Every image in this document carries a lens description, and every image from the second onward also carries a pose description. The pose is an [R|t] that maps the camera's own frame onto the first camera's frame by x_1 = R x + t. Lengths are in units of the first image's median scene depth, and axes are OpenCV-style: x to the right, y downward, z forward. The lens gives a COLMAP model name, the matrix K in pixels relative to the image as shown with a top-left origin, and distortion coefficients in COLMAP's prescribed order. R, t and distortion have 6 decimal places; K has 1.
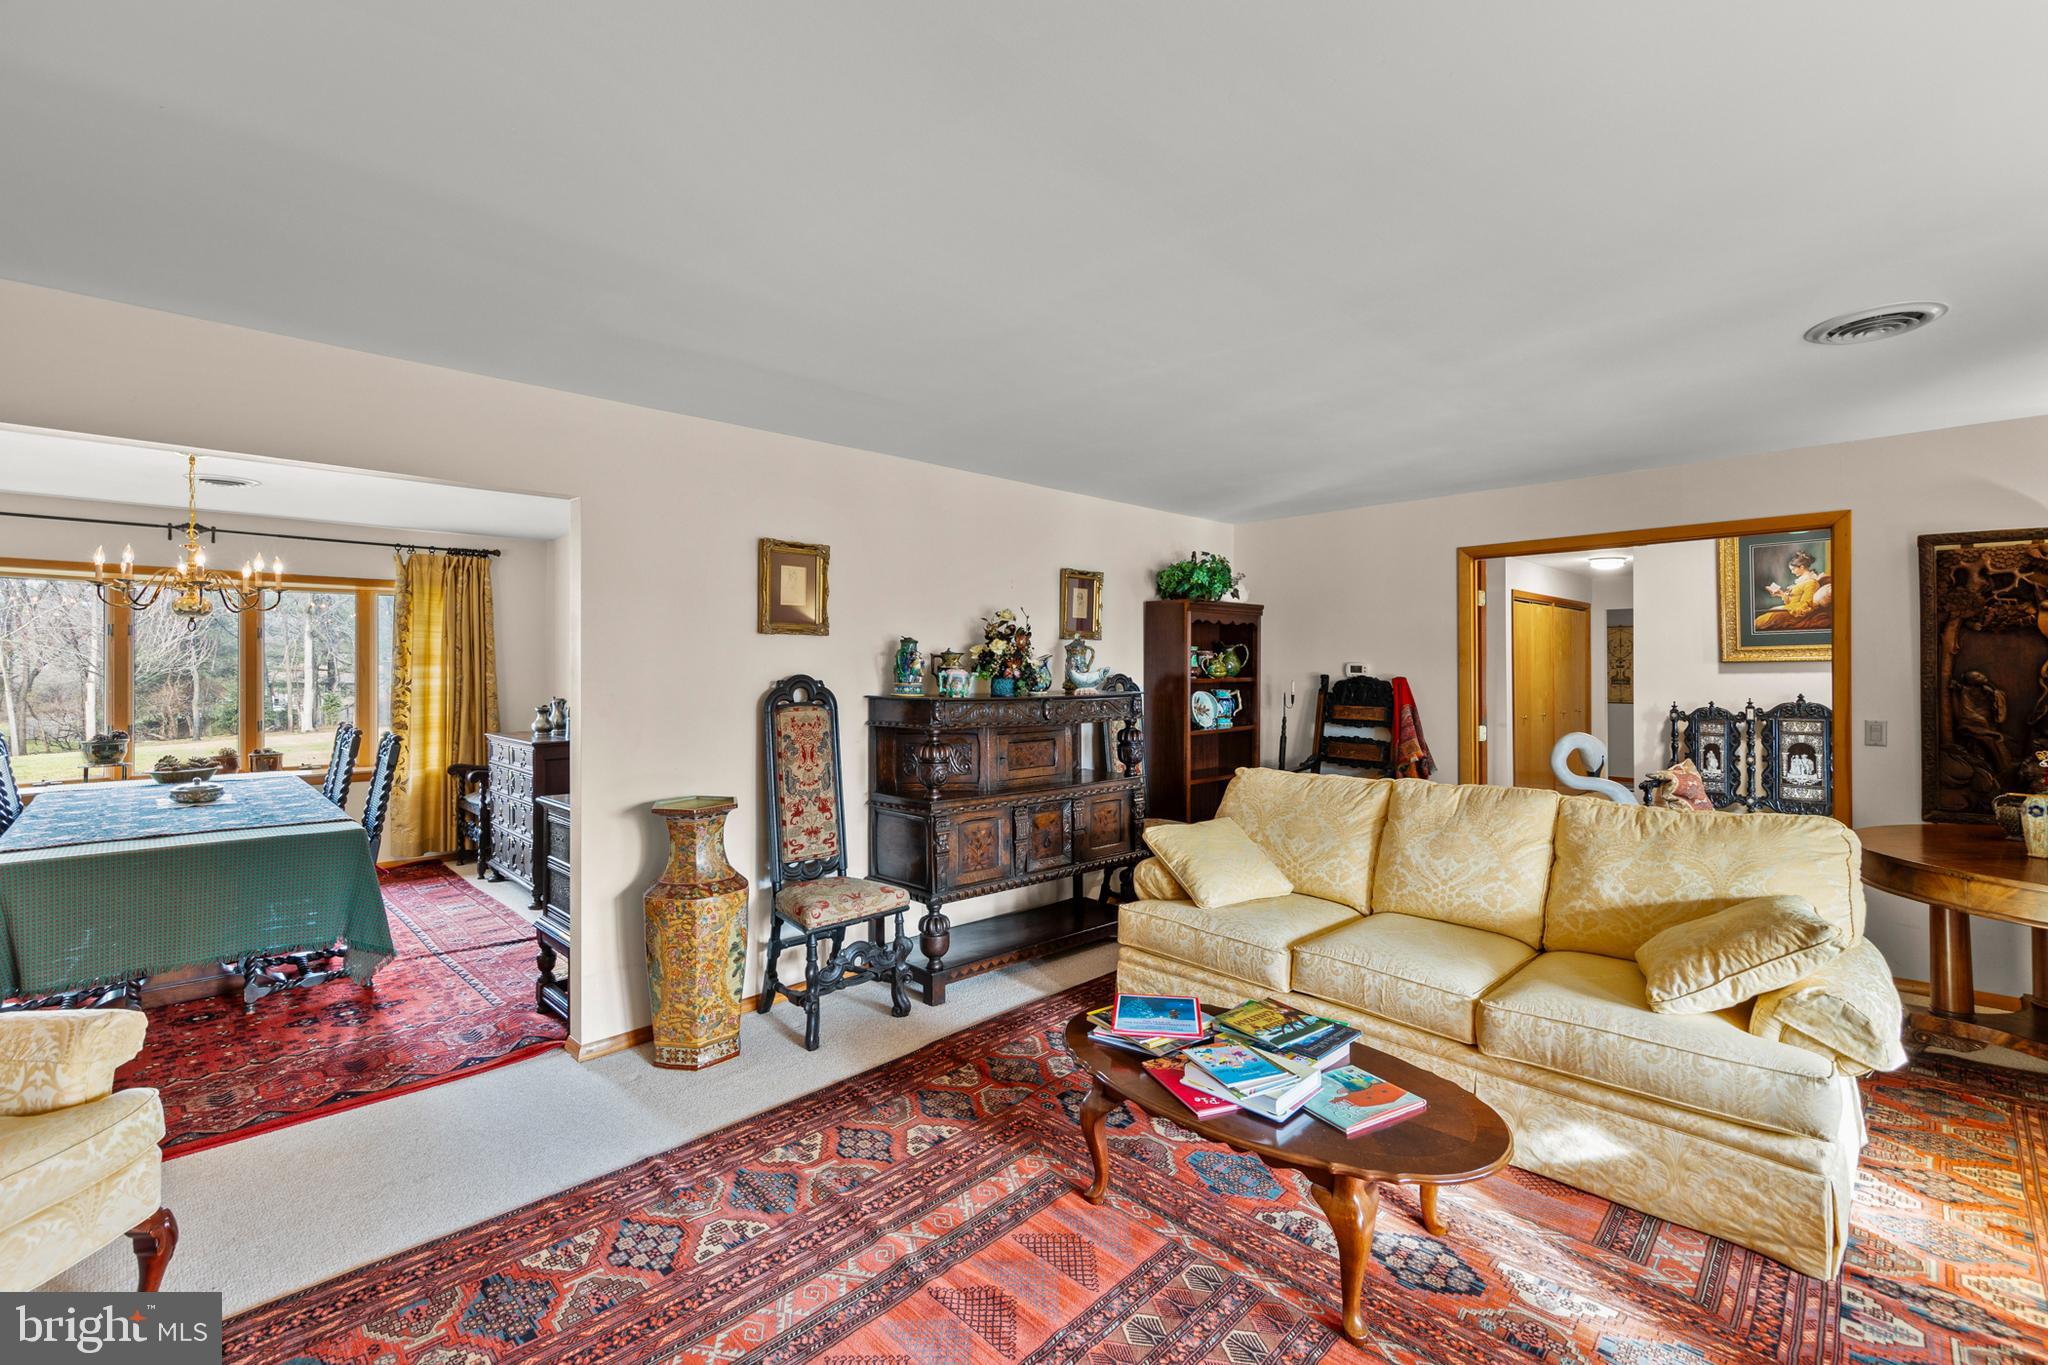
lens RADIAL K [[901.1, 0, 1030.2], [0, 901.1, 675.1], [0, 0, 1]] dist [0.000473, 0.000024]
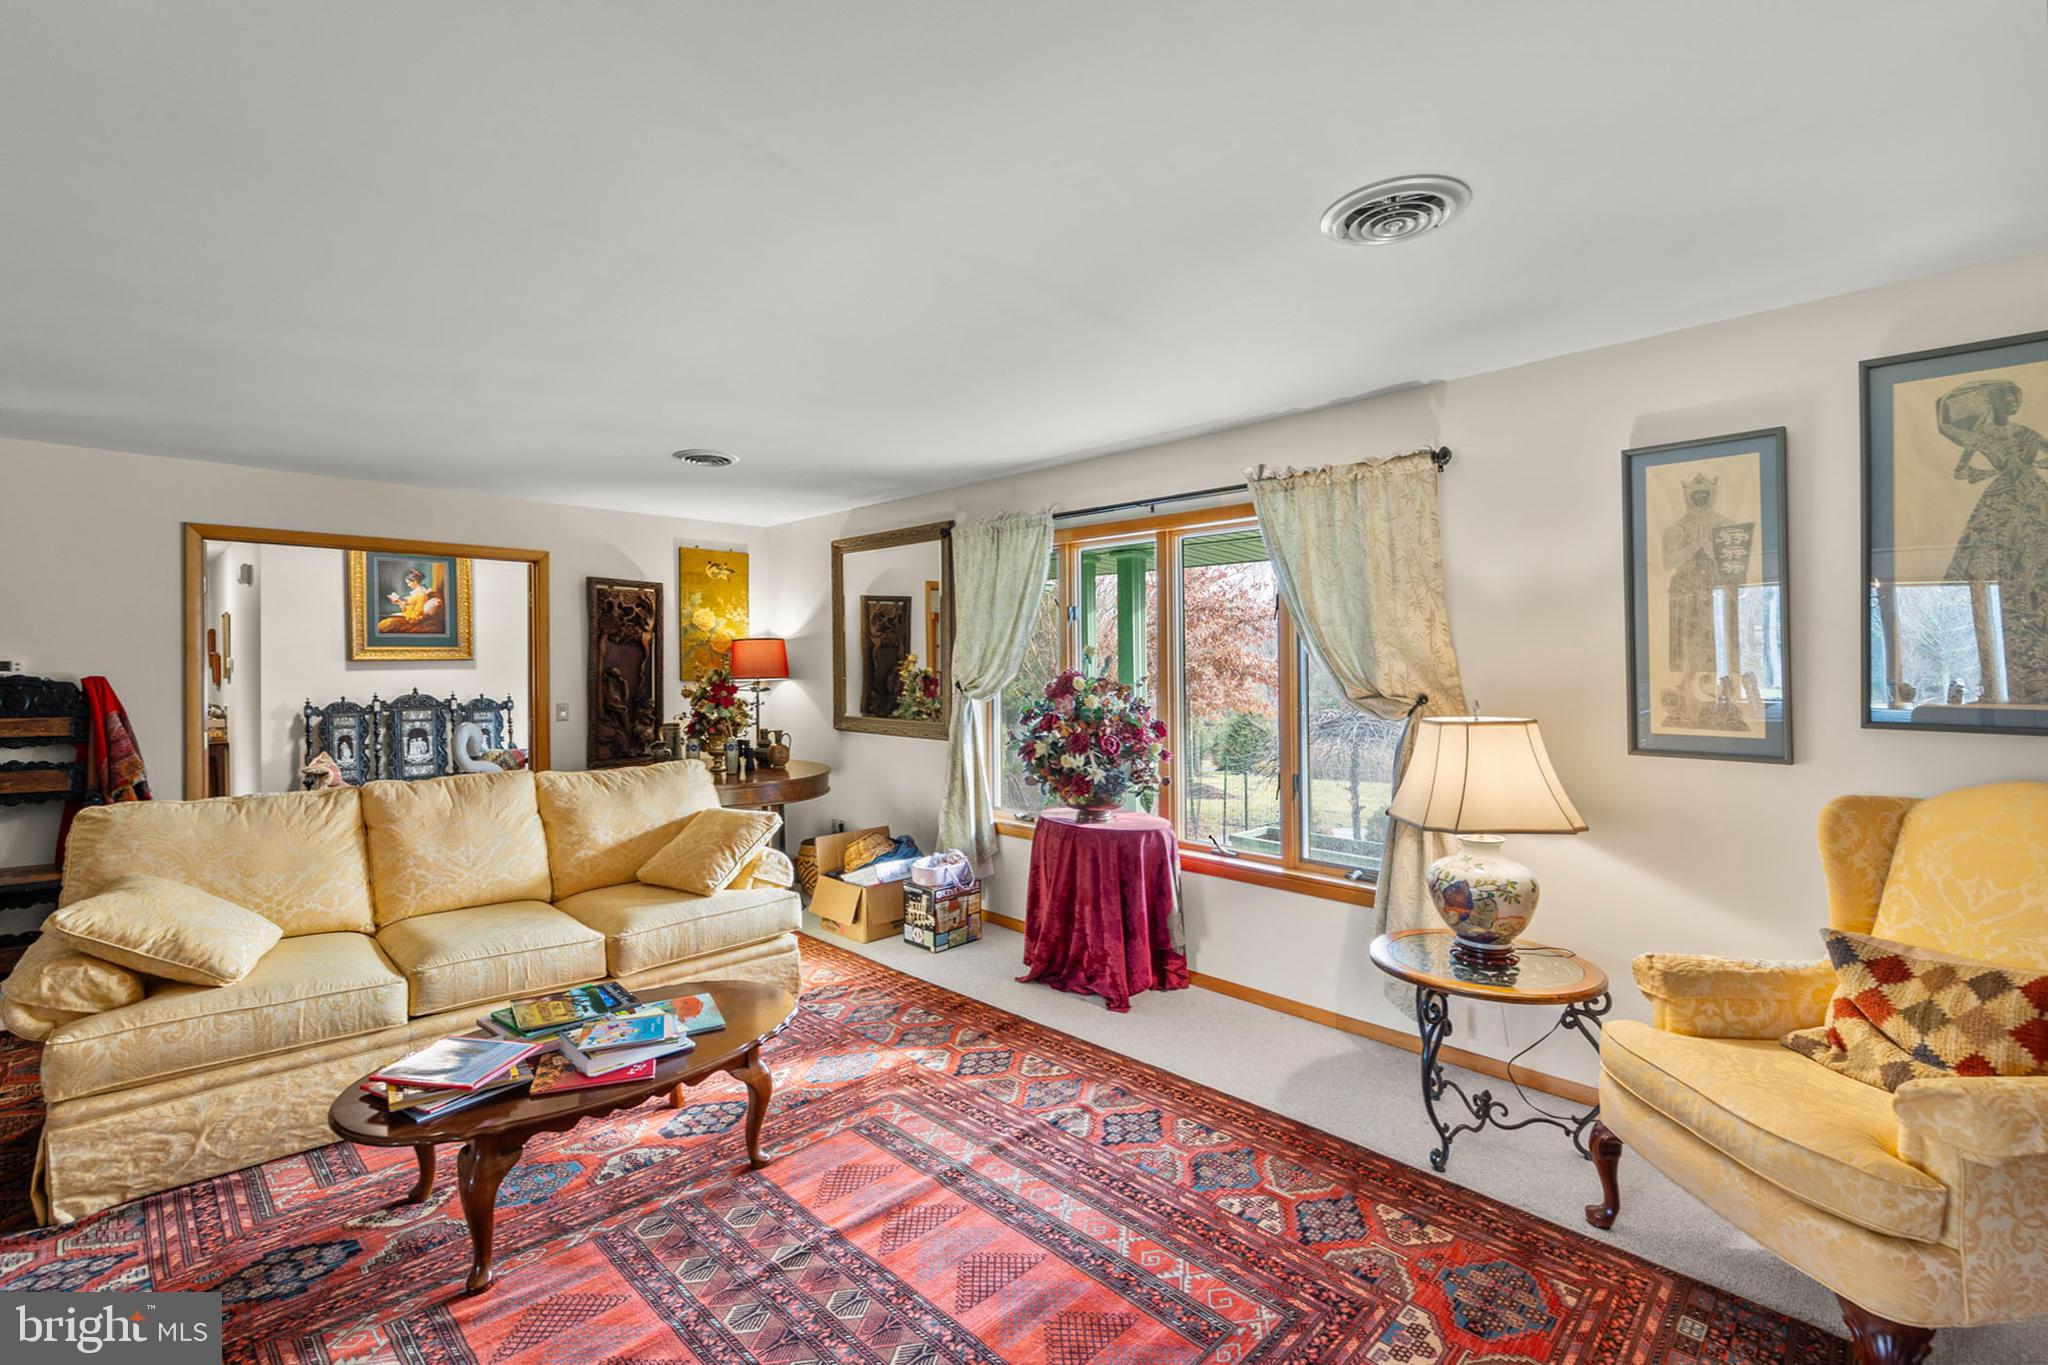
lens RADIAL K [[876.7, 0, 1011.6], [0, 876.7, 658.6], [0, 0, 1]] dist [0.002852, -0.000271]
pose [[0.010140, 0.009679, 0.999902, -0.318850], [0.006665, 0.999930, -0.009747, -0.000786], [-0.999926, 0.006763, 0.010074, 0.203767]]
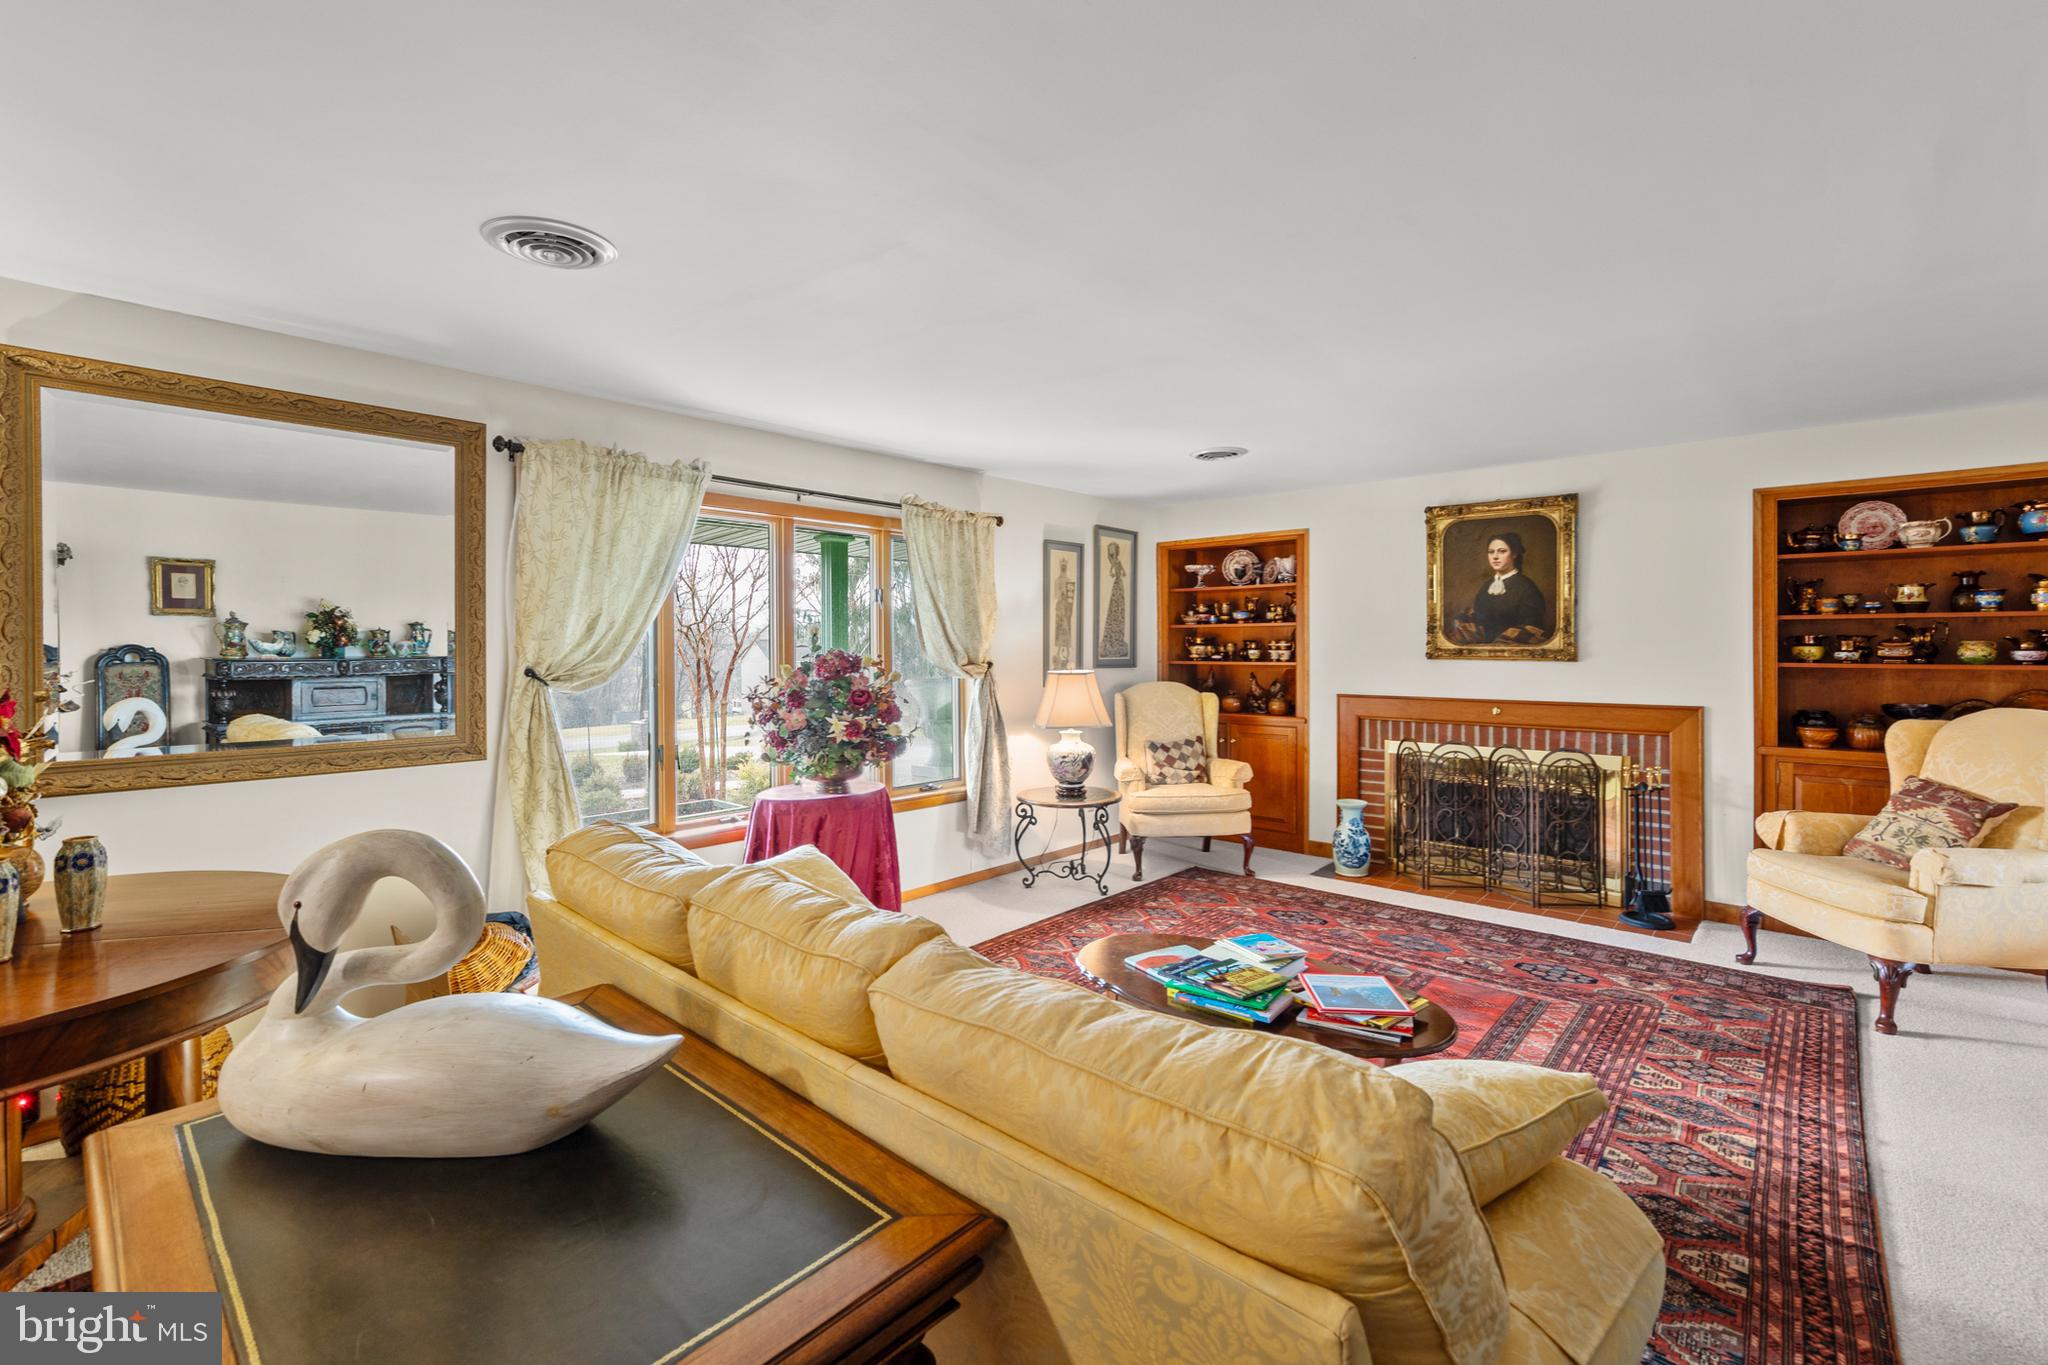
lens RADIAL K [[869.4, 0, 1022.7], [0, 869.4, 643.3], [0, 0, 1]] dist [0.000062, -0.000039]
pose [[-0.999652, 0.003425, -0.026165, 0.237487], [0.003241, 0.999970, 0.007064, -0.007274], [0.026189, 0.006977, -0.999633, 0.874503]]
